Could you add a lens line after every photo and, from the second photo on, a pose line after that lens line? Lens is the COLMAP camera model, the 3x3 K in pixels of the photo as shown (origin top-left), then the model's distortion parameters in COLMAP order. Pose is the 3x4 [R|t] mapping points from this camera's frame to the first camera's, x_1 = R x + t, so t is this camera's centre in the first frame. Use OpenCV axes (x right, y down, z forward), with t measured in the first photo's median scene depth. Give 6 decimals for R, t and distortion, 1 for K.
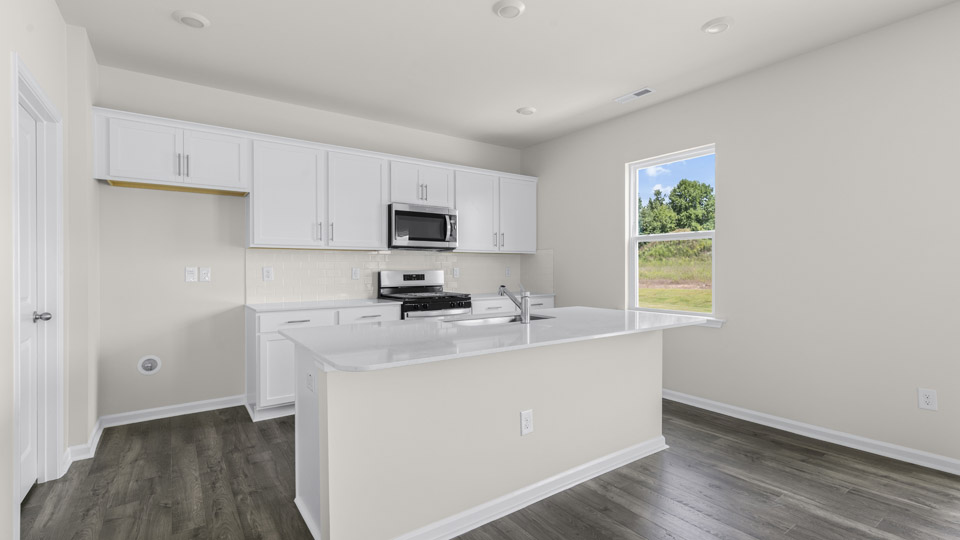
lens RADIAL K [[444.3, 0, 474.0], [0, 444.3, 271.0], [0, 0, 1]] dist [0.011586, -0.000332]
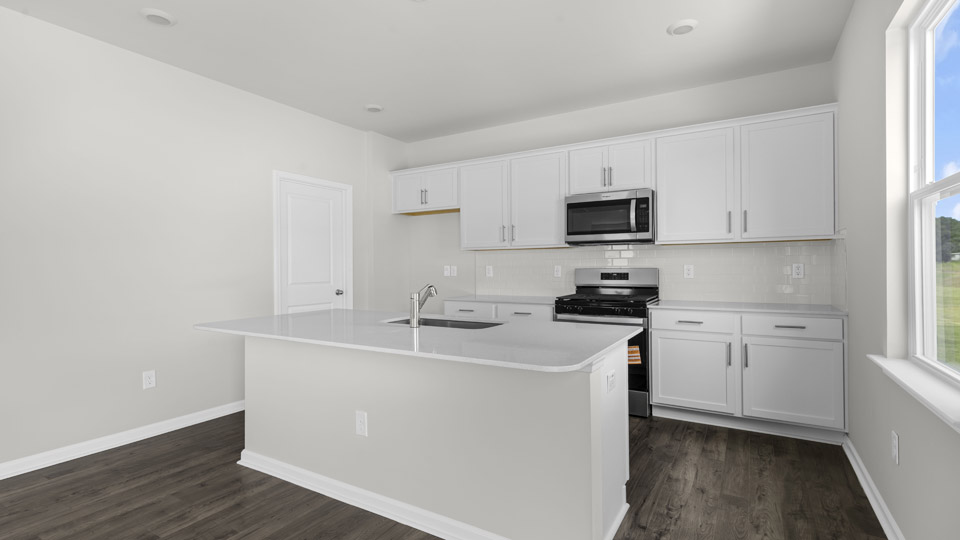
lens RADIAL K [[444.3, 0, 470.4], [0, 444.3, 266.8], [0, 0, 1]] dist [0.011586, -0.000332]
pose [[0.402660, -0.000634, -0.915350, 0.608366], [0.001227, 0.999999, -0.000153, -0.004268], [0.915349, -0.001062, 0.402660, 0.446158]]
